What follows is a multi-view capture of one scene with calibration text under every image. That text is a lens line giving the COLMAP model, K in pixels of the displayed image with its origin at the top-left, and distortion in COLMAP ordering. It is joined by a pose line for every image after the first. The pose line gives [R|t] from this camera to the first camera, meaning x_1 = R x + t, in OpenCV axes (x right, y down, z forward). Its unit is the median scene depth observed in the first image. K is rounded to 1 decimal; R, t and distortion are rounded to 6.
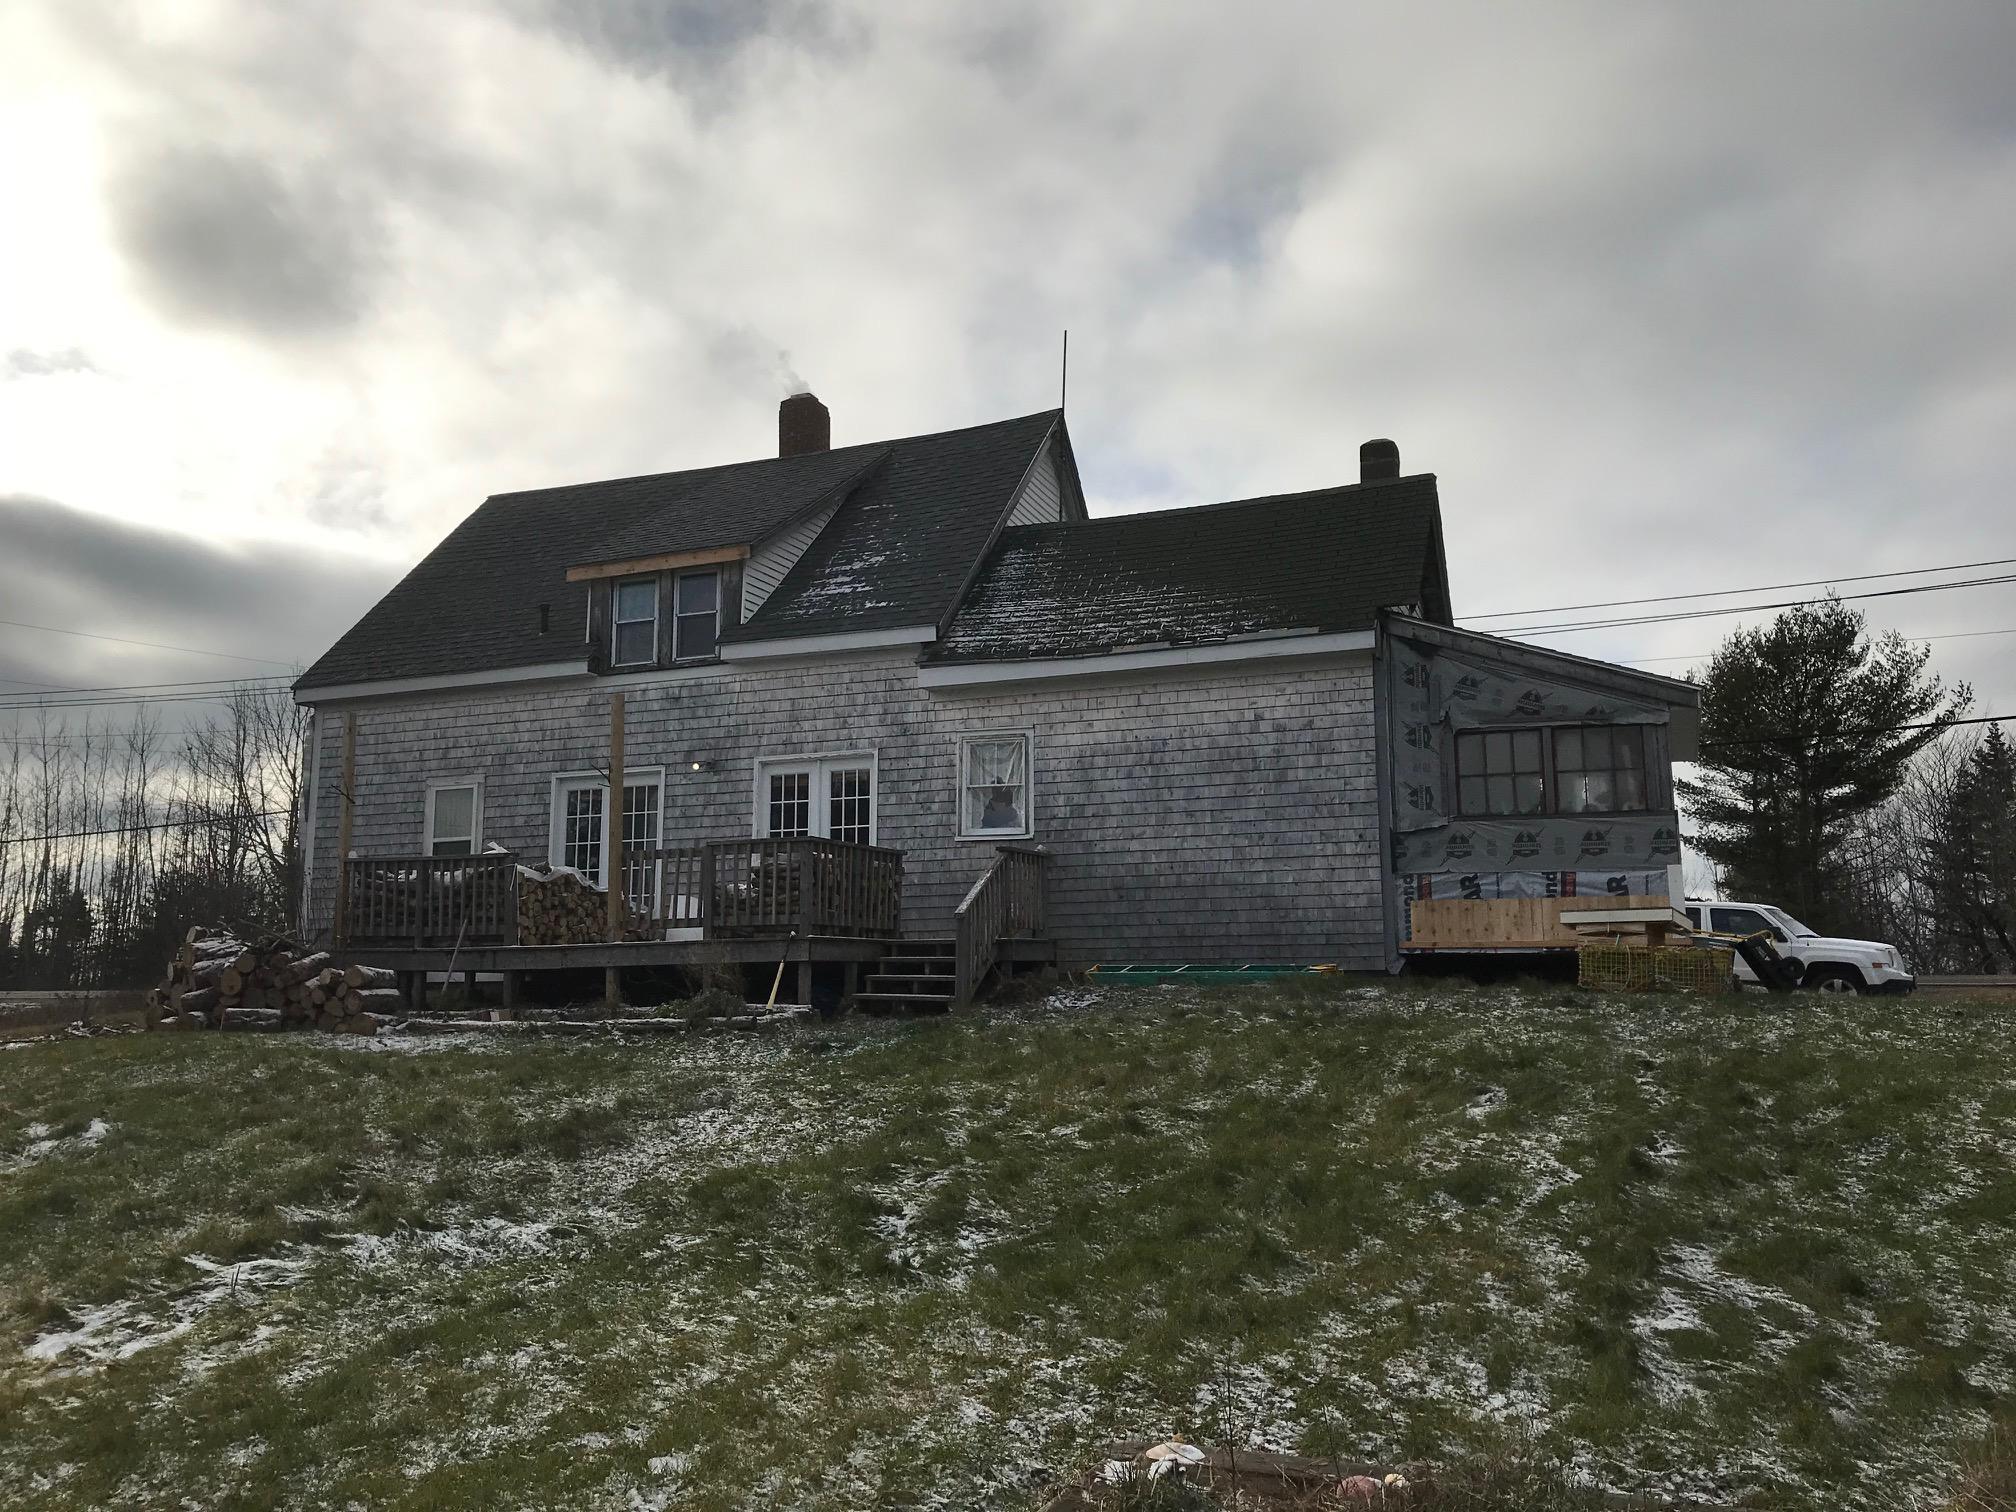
lens RADIAL K [[1634.5, 0, 1008.0], [0, 1634.5, 756.0], [0, 0, 1]] dist [0.135835, -0.001384]
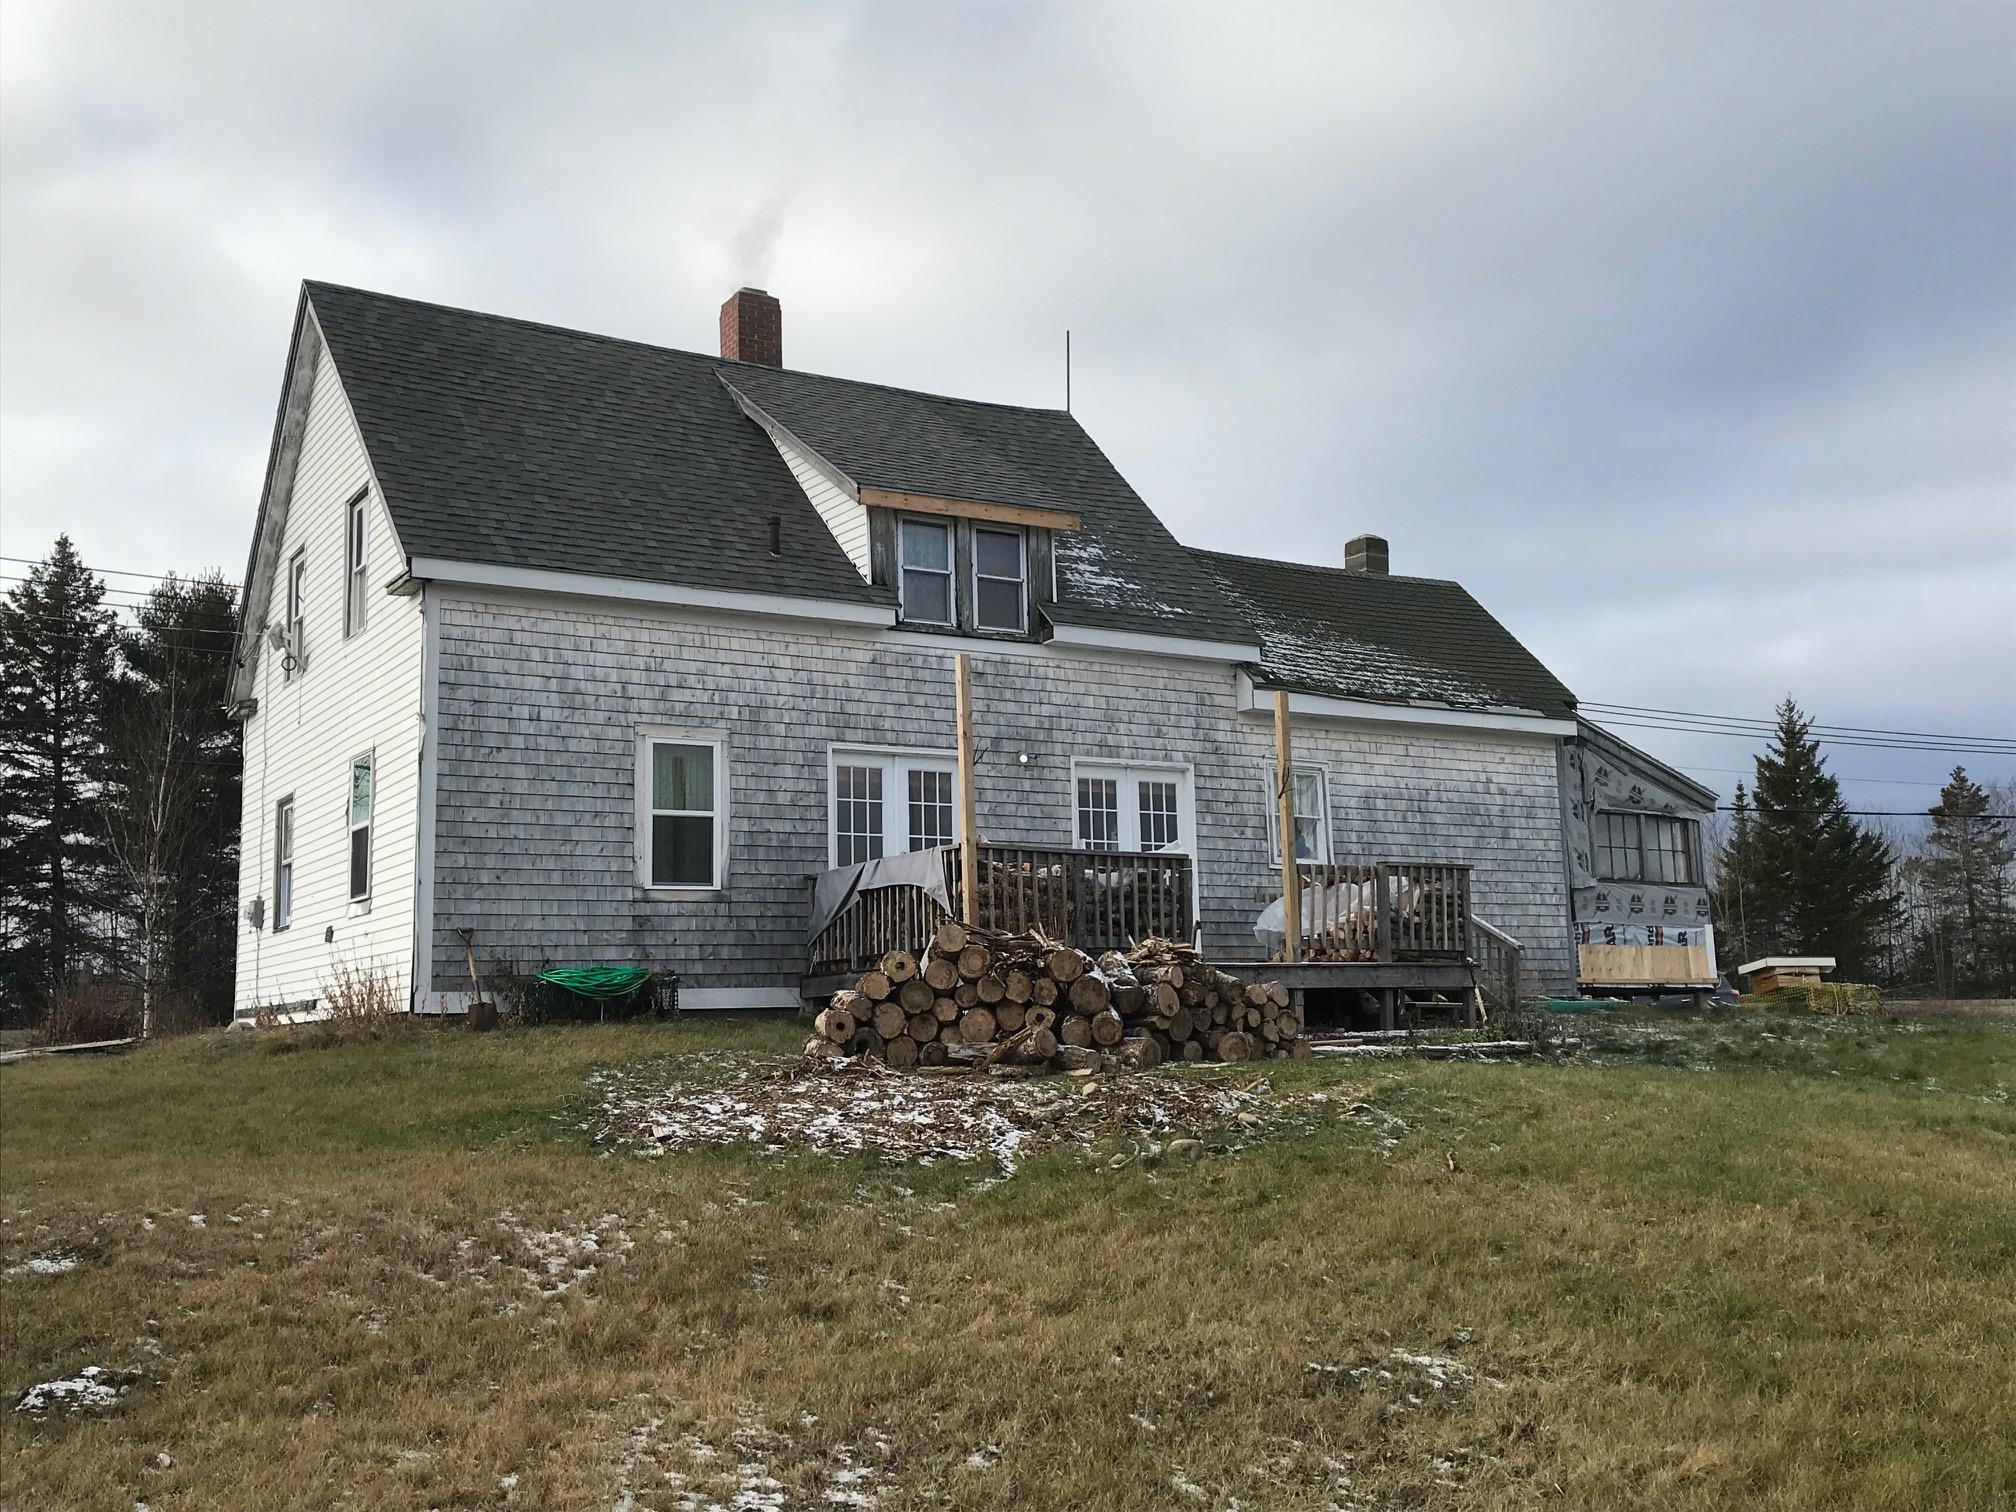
lens RADIAL K [[1906.5, 0, 1008.0], [0, 1906.5, 756.0], [0, 0, 1]] dist [0.122319, -0.008968]
pose [[0.595259, 0.109602, 0.796024, -1.008994], [-0.100542, 0.993028, -0.061542, 0.068670], [-0.797219, -0.043400, 0.602128, 0.414726]]
